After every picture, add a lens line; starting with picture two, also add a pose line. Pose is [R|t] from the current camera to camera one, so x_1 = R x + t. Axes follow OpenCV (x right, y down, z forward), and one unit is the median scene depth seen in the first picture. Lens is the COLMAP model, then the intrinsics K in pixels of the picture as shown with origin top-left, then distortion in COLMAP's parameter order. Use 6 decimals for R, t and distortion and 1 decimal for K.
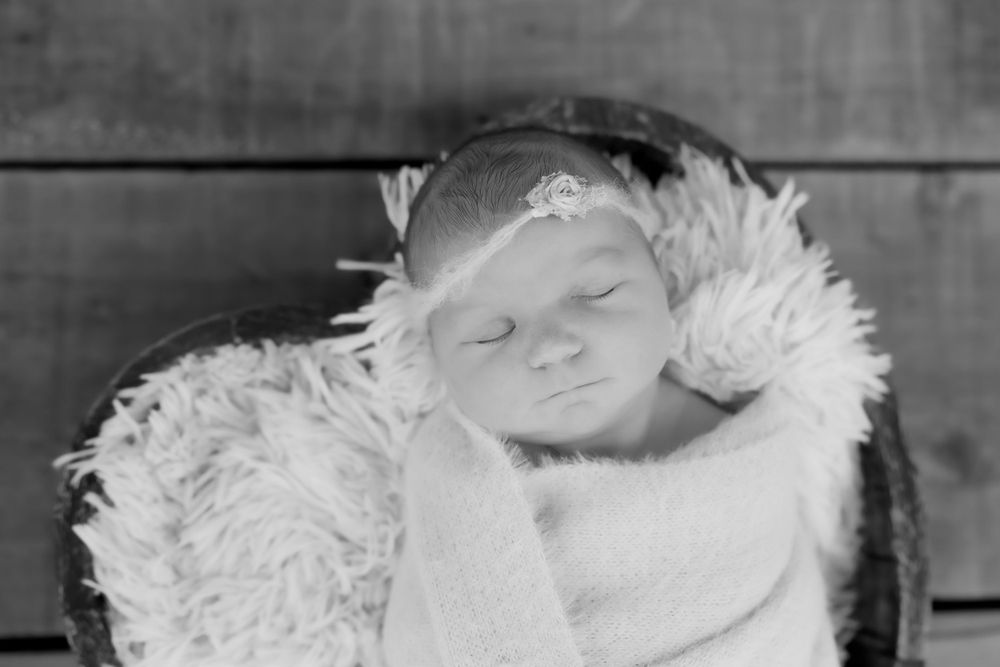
lens RADIAL K [[1393.0, 0, 500.0], [0, 1393.0, 333.5], [0, 0, 1]] dist [0.003375, 0.125420]
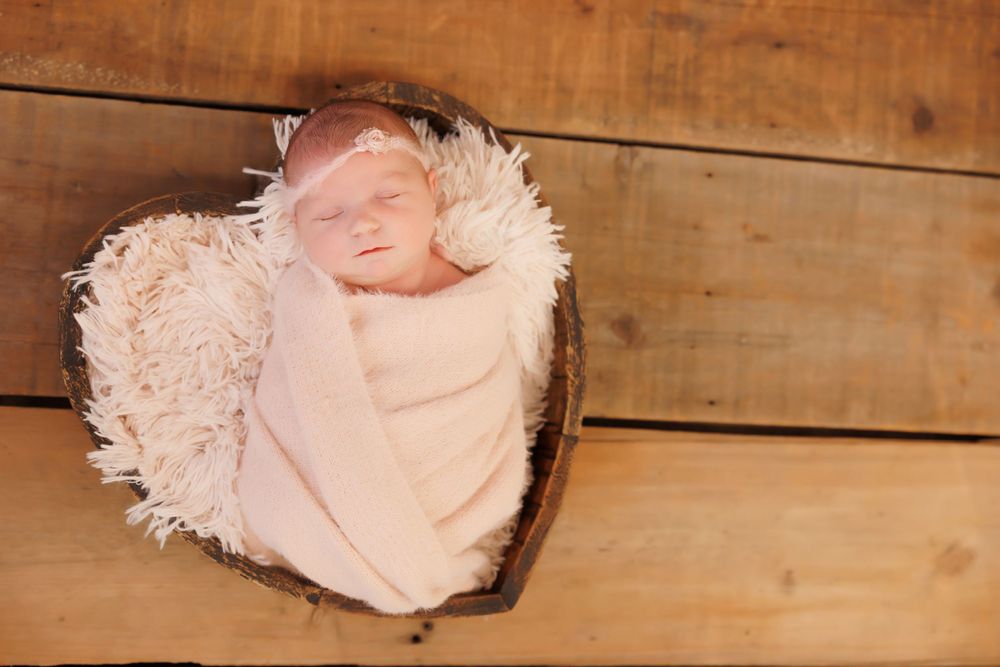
lens RADIAL K [[1393.0, 0, 500.0], [0, 1393.0, 333.5], [0, 0, 1]] dist [0.003375, 0.125420]
pose [[0.990874, 0.071669, 0.114156, 0.010652], [-0.076236, 0.996434, 0.036152, 0.059815], [-0.111158, -0.044525, 0.992805, -0.685489]]
